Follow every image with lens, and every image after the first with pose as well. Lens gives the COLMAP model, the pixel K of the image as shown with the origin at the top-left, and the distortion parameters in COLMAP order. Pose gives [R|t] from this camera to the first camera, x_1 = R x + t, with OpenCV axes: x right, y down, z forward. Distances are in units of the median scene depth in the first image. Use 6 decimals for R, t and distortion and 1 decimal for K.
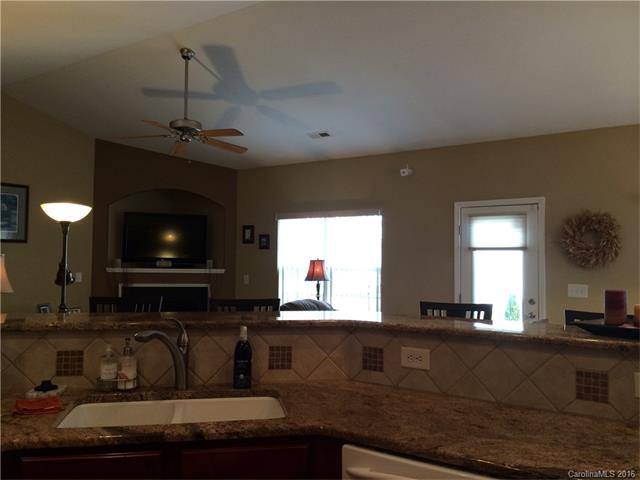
lens RADIAL K [[546.0, 0, 315.3], [0, 546.0, 238.7], [0, 0, 1]] dist [0.071962, -0.099272]
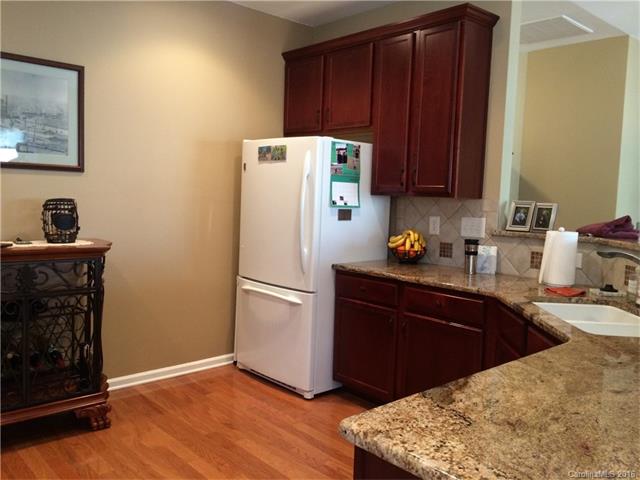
lens RADIAL K [[546.0, 0, 315.3], [0, 546.0, 238.7], [0, 0, 1]] dist [0.071962, -0.099272]
pose [[-0.235824, 0.055196, -0.970227, 1.267658], [0.004284, 0.998435, 0.055759, 0.112295], [0.971786, 0.008993, -0.235692, 0.905276]]
